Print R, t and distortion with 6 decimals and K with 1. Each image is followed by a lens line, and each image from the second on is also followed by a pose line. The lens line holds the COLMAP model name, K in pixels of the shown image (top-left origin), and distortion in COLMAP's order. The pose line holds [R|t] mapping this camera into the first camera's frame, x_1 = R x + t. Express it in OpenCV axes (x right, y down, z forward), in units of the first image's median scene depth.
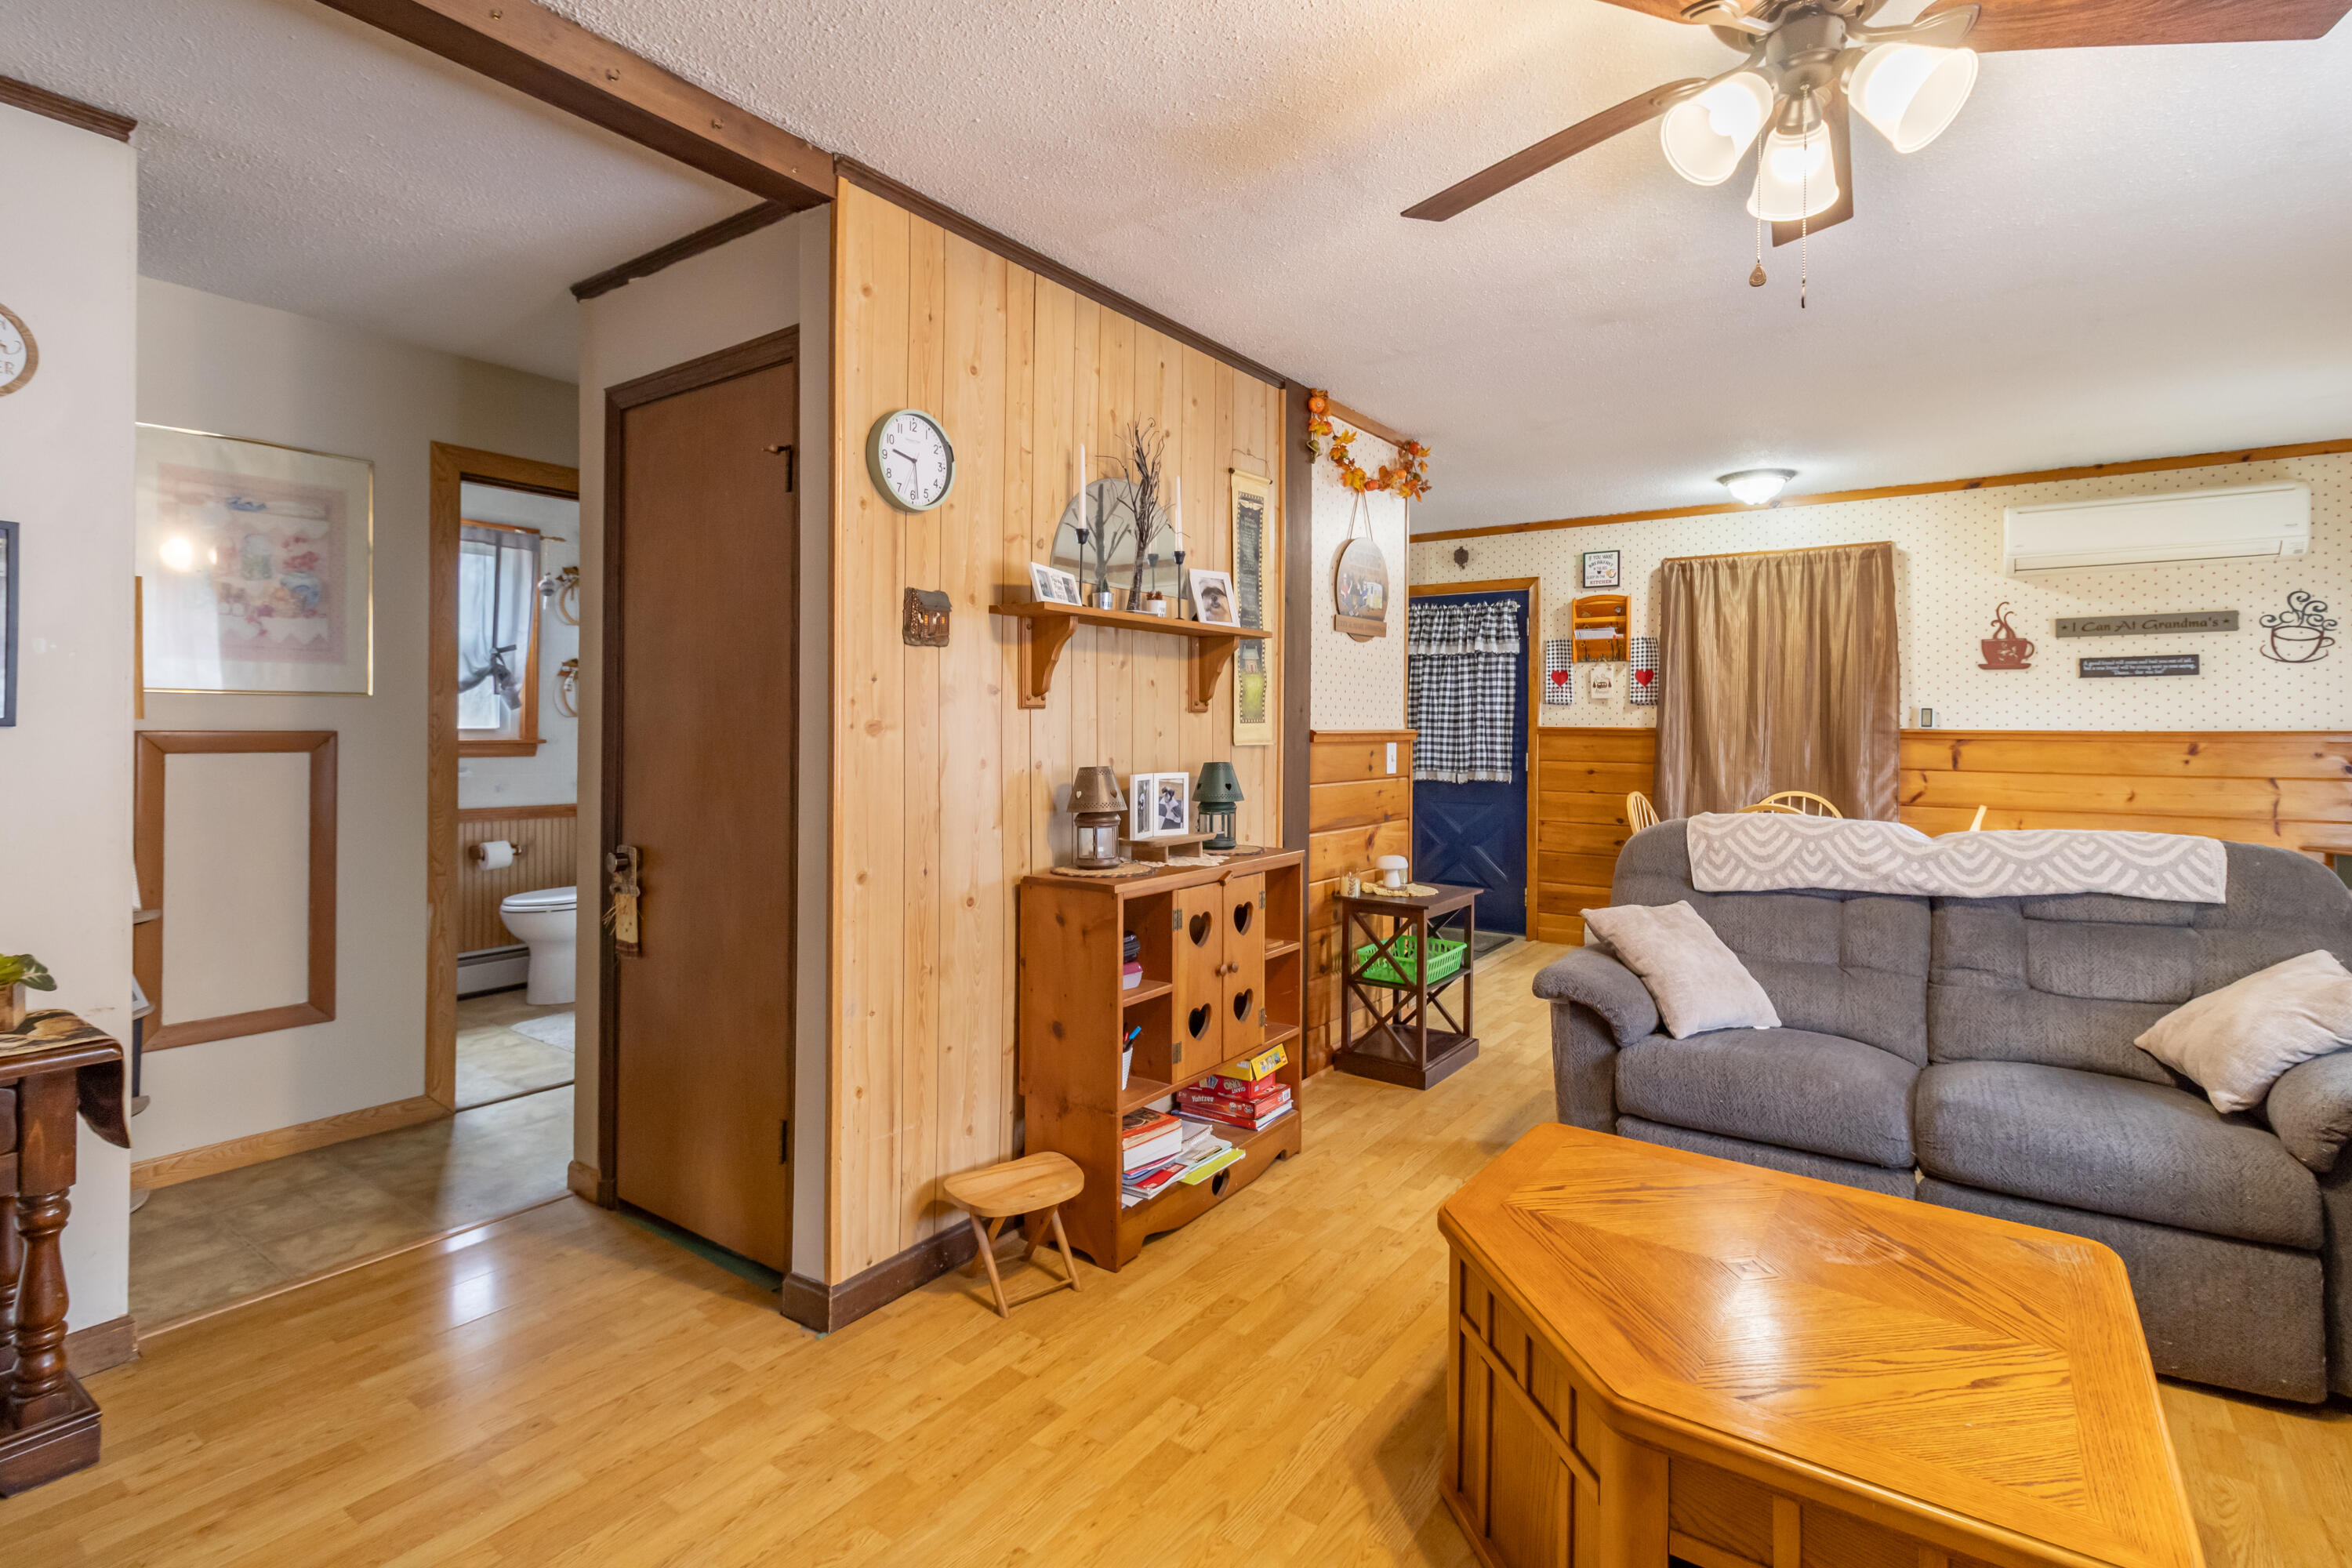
lens RADIAL K [[1144.1, 0, 1159.5], [0, 1144.1, 729.2], [0, 0, 1]] dist [0.006092, -0.000424]
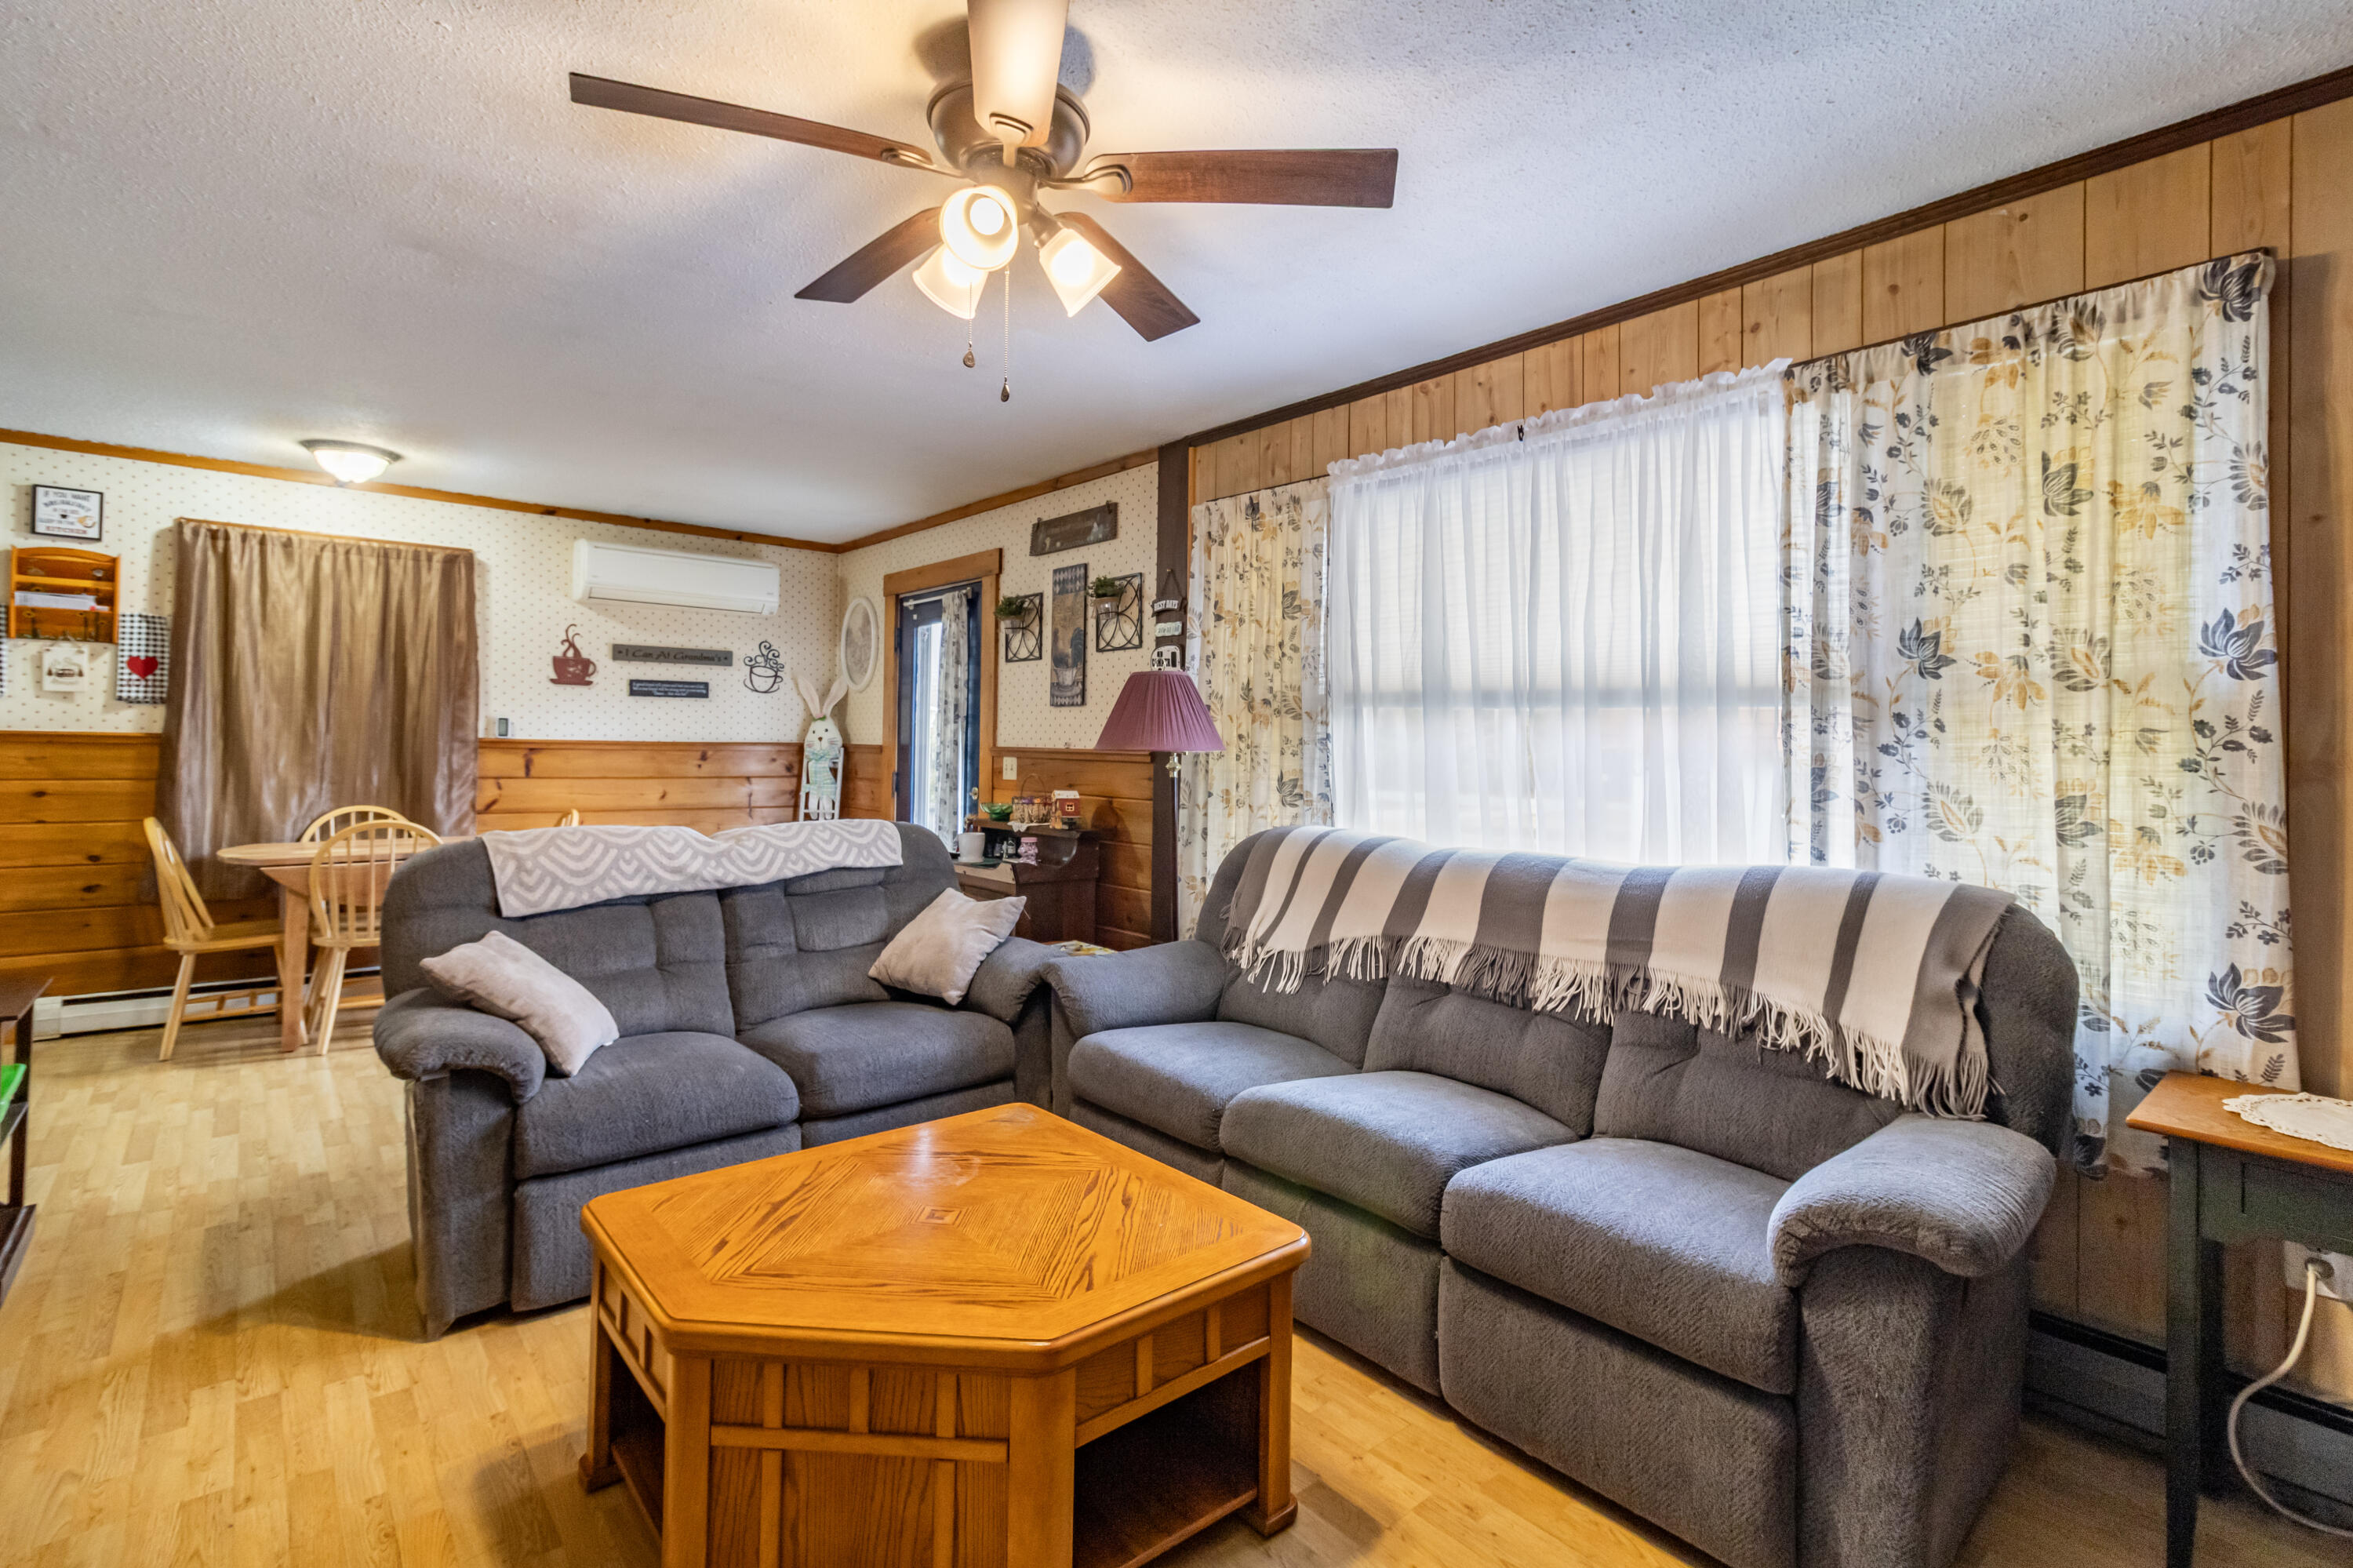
lens RADIAL K [[1144.6, 0, 1151.6], [0, 1144.6, 738.6], [0, 0, 1]] dist [0.006092, -0.000424]
pose [[0.209899, 0.006088, 0.977704, -0.313295], [-0.010539, 0.999937, -0.003964, -0.002839], [-0.977666, -0.009472, 0.209950, 0.308423]]
